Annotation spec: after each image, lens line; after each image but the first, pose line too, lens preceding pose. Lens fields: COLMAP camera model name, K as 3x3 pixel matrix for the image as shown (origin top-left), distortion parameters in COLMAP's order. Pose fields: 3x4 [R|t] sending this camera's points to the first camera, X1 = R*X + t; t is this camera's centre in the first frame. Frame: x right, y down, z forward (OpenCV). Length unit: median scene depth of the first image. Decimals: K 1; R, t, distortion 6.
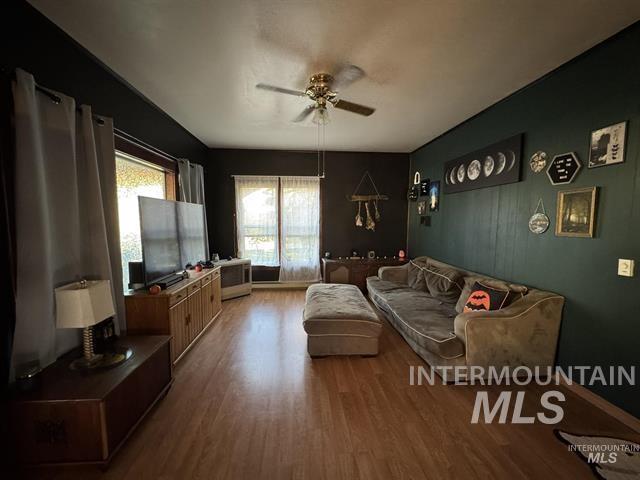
lens RADIAL K [[261.9, 0, 318.2], [0, 261.9, 242.8], [0, 0, 1]] dist [-0.000992, -0.000069]
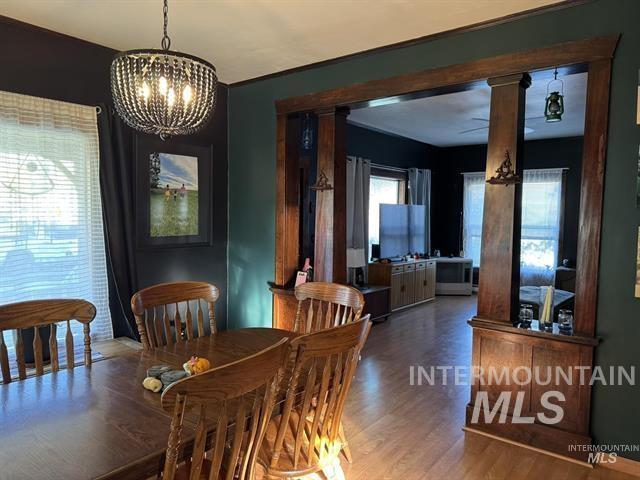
lens RADIAL K [[443.0, 0, 320.0], [0, 443.0, 240.0], [0, 0, 1]] dist [0.035673, -0.001144]
pose [[0.745377, 0.046127, -0.665046, 0.546103], [-0.071152, 0.997410, -0.010567, 0.065877], [0.662836, 0.055195, 0.746728, -0.801720]]
